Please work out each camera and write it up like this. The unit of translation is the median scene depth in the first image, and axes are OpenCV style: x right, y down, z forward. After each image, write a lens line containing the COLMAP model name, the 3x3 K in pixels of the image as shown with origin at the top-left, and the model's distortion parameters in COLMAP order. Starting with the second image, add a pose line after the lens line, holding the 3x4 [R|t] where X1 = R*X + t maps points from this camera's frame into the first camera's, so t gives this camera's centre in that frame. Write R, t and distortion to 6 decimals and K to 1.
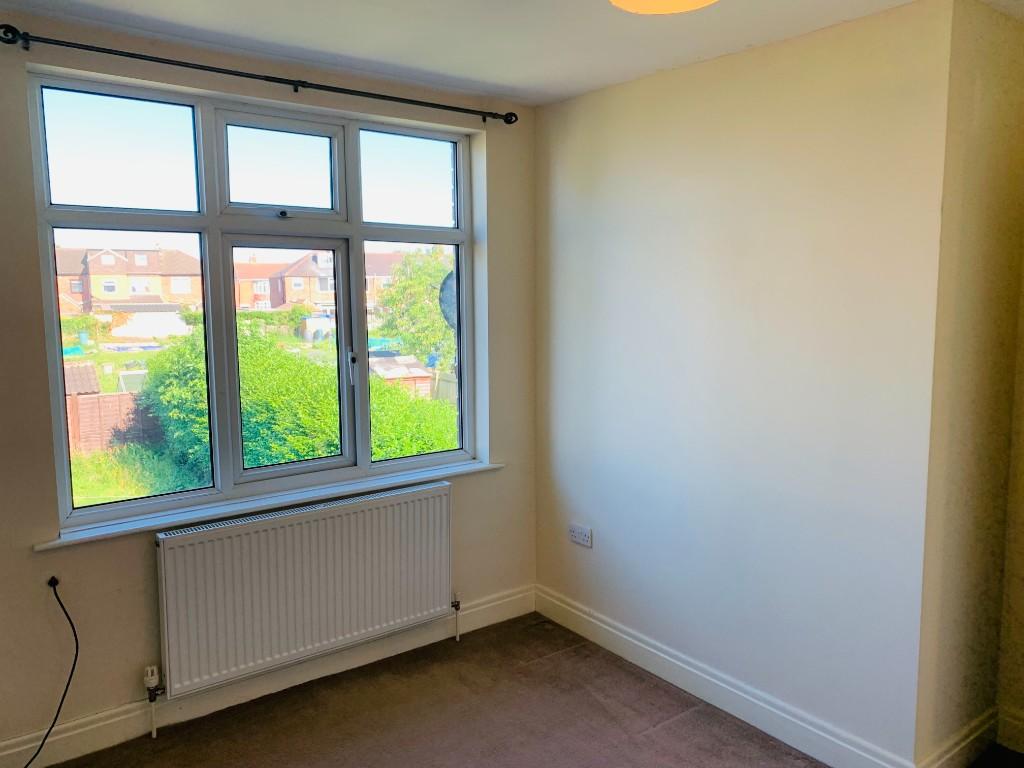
lens RADIAL K [[800.1, 0, 505.1], [0, 800.1, 385.2], [0, 0, 1]] dist [0.049661, -0.070838]
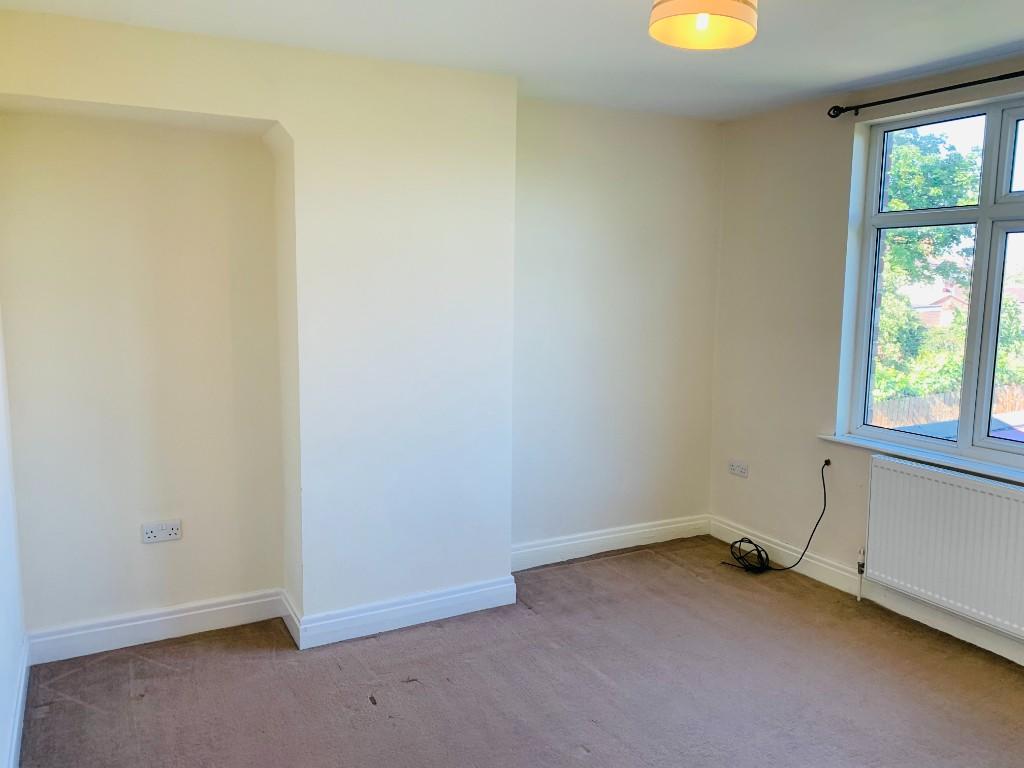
lens RADIAL K [[800.1, 0, 505.1], [0, 800.1, 385.2], [0, 0, 1]] dist [0.049661, -0.070838]
pose [[-0.228418, 0.127015, -0.965242, 1.010172], [-0.132188, 0.978225, 0.160005, -0.062153], [0.964547, 0.164142, -0.206654, 0.682653]]
